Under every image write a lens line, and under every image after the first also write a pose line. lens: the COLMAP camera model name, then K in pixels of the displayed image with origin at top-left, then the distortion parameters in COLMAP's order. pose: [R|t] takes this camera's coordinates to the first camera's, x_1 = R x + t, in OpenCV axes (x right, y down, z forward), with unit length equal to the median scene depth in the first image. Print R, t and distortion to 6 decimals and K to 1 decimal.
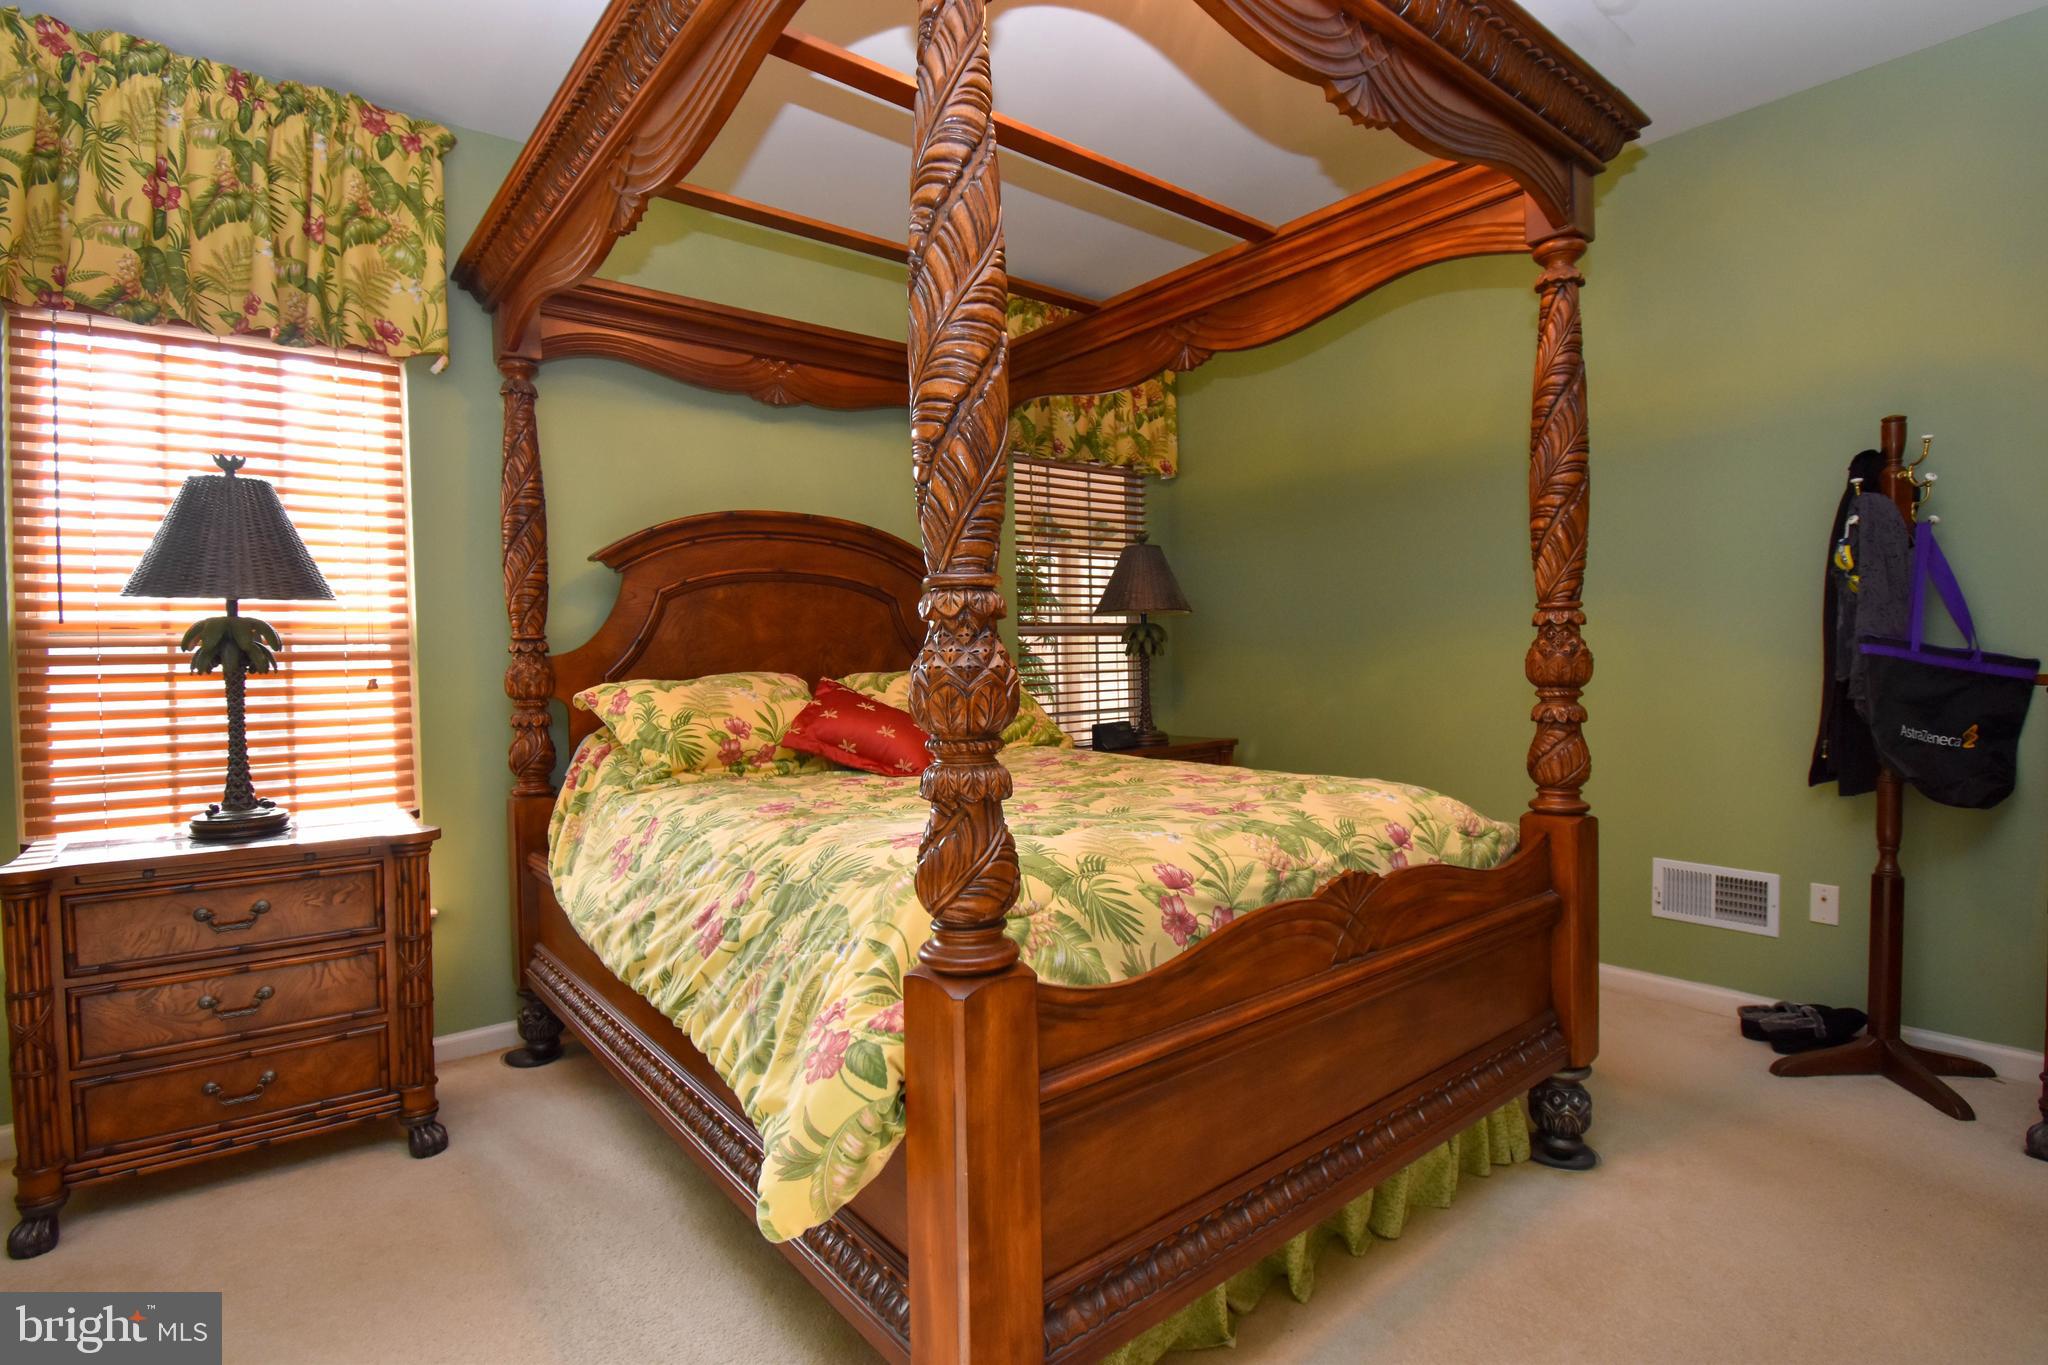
lens RADIAL K [[1000.8, 0, 1021.2], [0, 1000.8, 690.6], [0, 0, 1]] dist [0.000084, 0.000186]
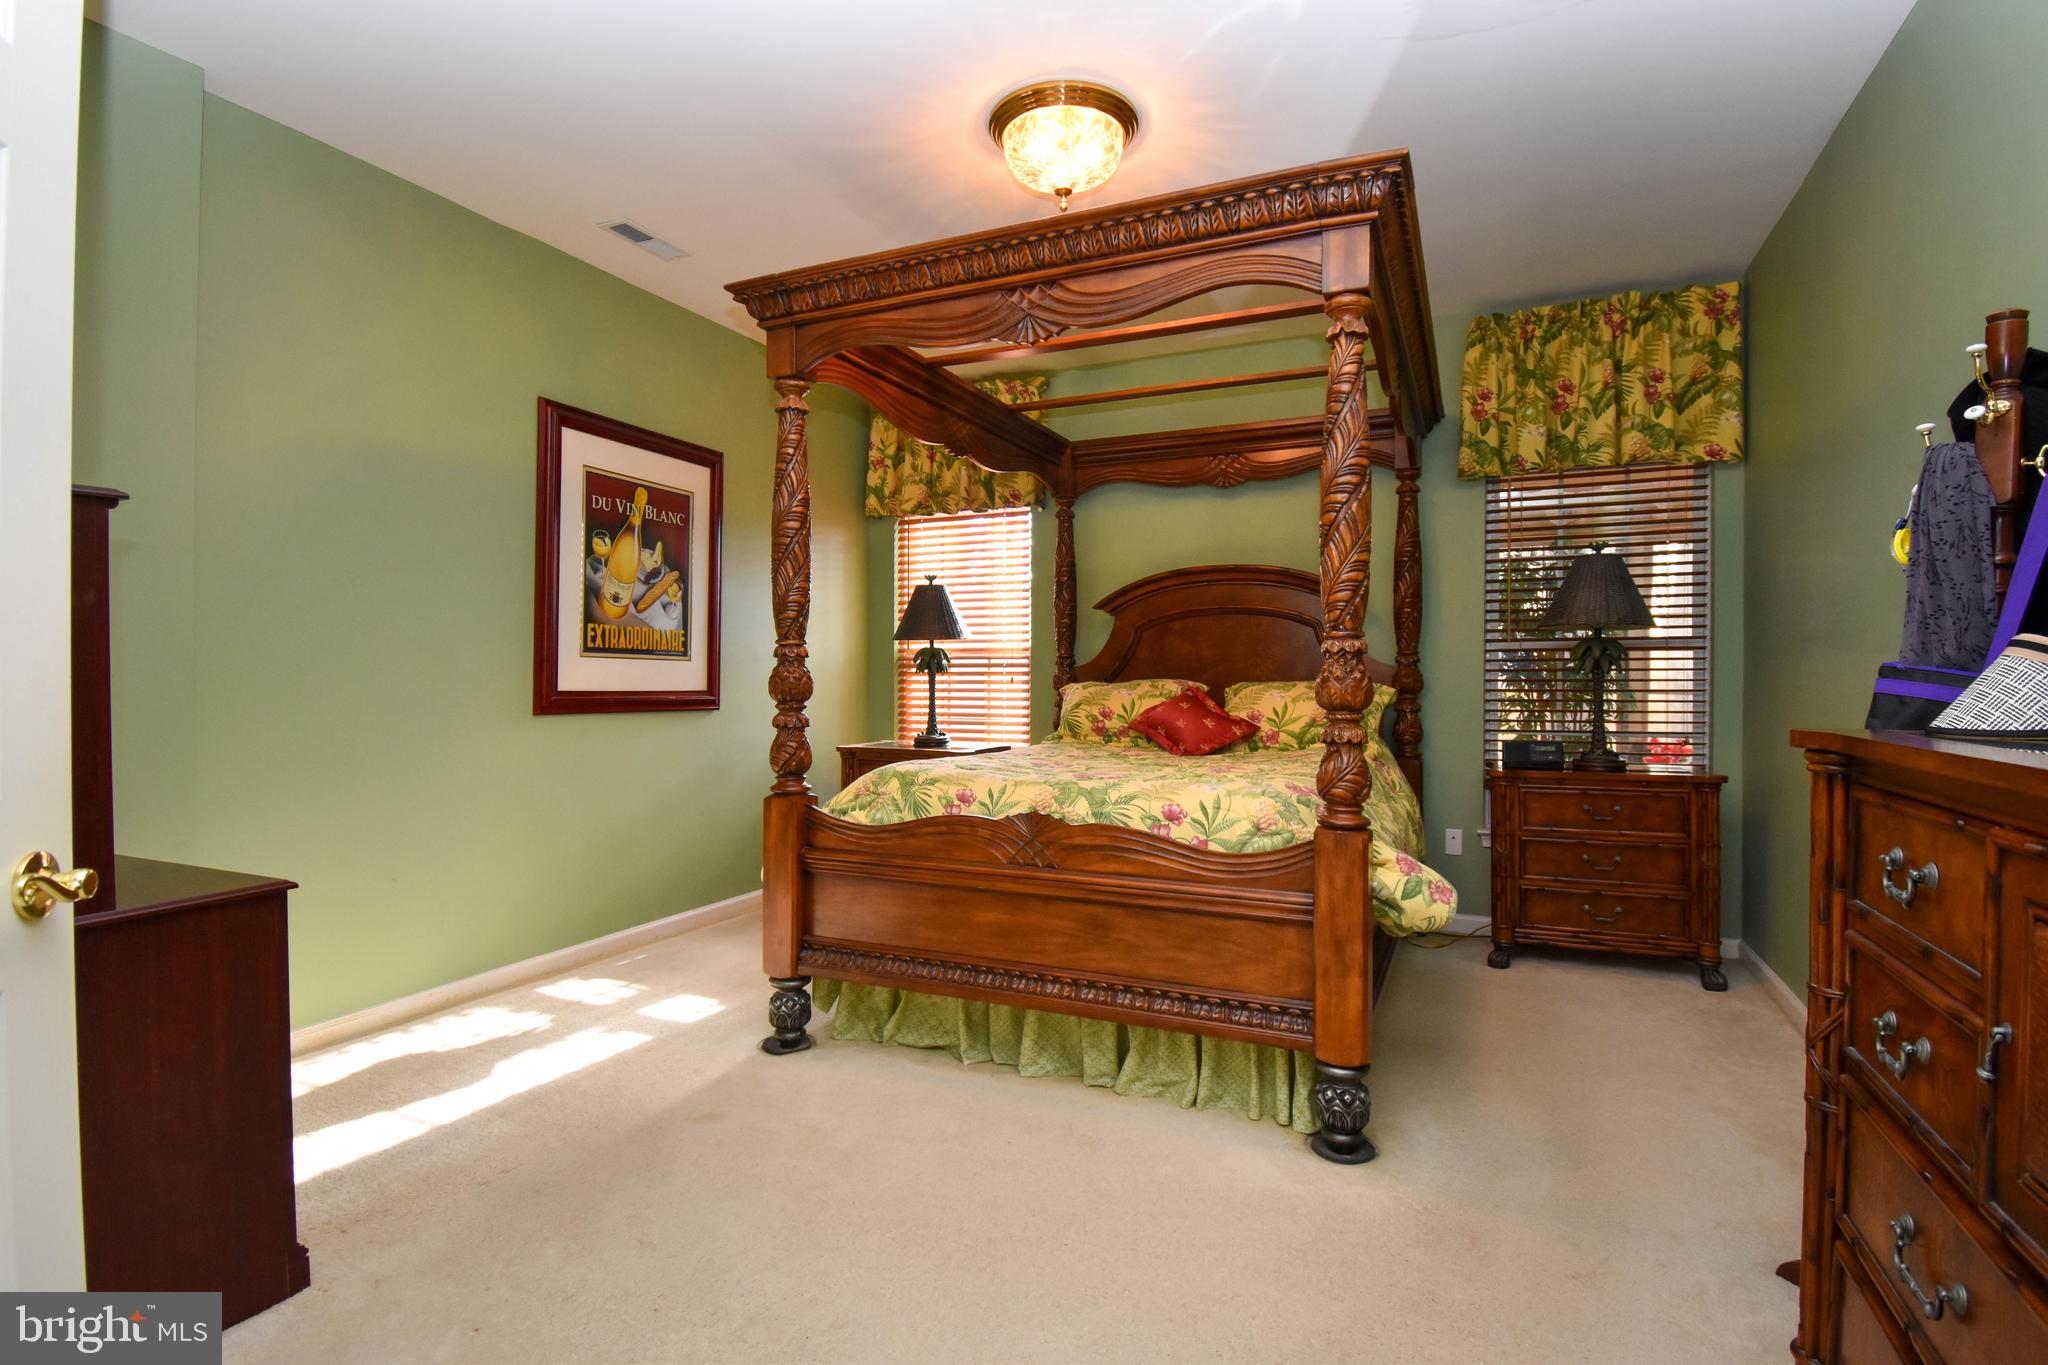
lens RADIAL K [[1000.9, 0, 1033.3], [0, 1000.9, 684.8], [0, 0, 1]] dist [0.027025, -0.029652]
pose [[0.459795, 0.026864, -0.887619, 1.200922], [-0.040272, 0.999145, 0.009378, -0.020545], [0.887111, 0.031435, 0.460484, 0.189698]]
